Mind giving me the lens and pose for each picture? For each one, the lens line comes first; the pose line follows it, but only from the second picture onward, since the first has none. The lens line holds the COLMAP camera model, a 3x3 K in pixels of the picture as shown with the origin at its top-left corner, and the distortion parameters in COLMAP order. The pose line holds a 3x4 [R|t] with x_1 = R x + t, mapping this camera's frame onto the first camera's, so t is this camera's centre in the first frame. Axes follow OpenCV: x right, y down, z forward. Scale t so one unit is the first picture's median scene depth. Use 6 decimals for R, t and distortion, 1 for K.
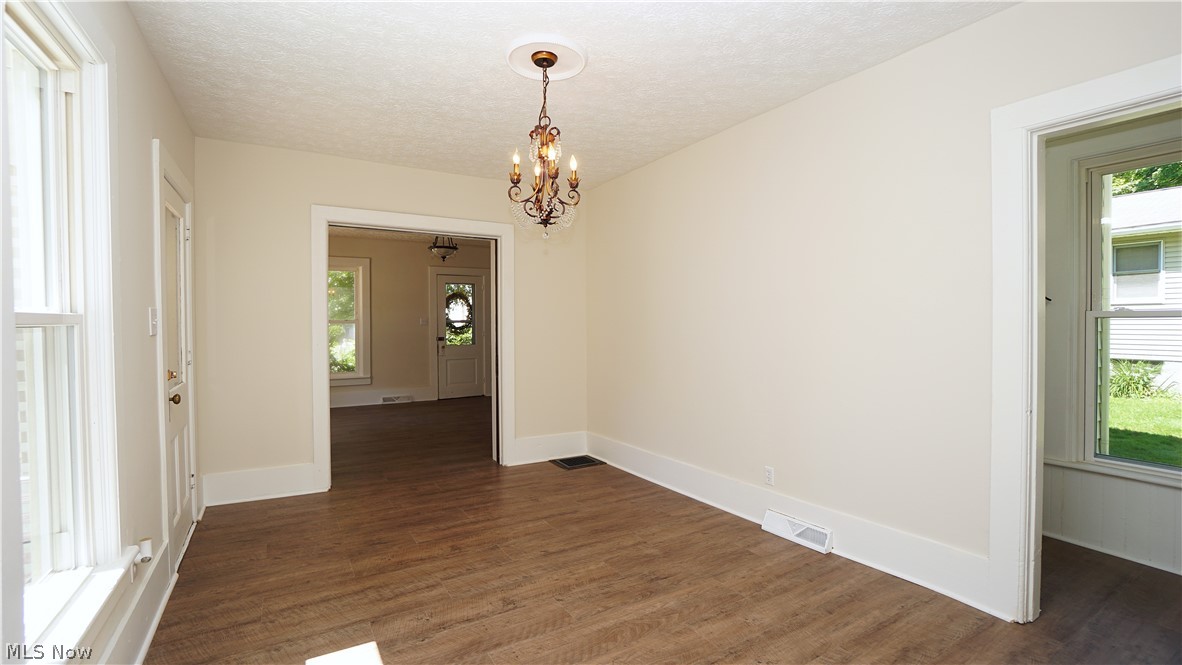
lens RADIAL K [[512.9, 0, 587.1], [0, 512.9, 329.0], [0, 0, 1]] dist [-0.017057, 0.002756]
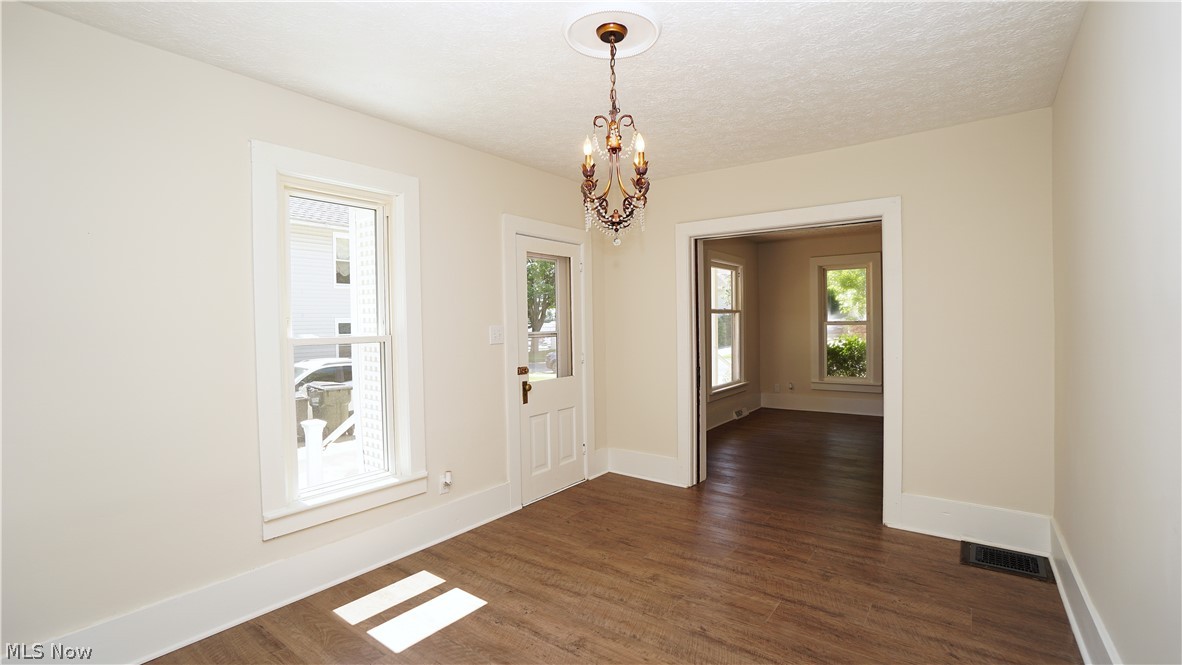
lens RADIAL K [[512.9, 0, 580.5], [0, 512.9, 335.2], [0, 0, 1]] dist [-0.017057, 0.002756]
pose [[0.381024, 0.007208, -0.924537, 0.516808], [0.014562, 0.999799, 0.013796, -0.032815], [0.924450, -0.018720, 0.380843, 0.476992]]
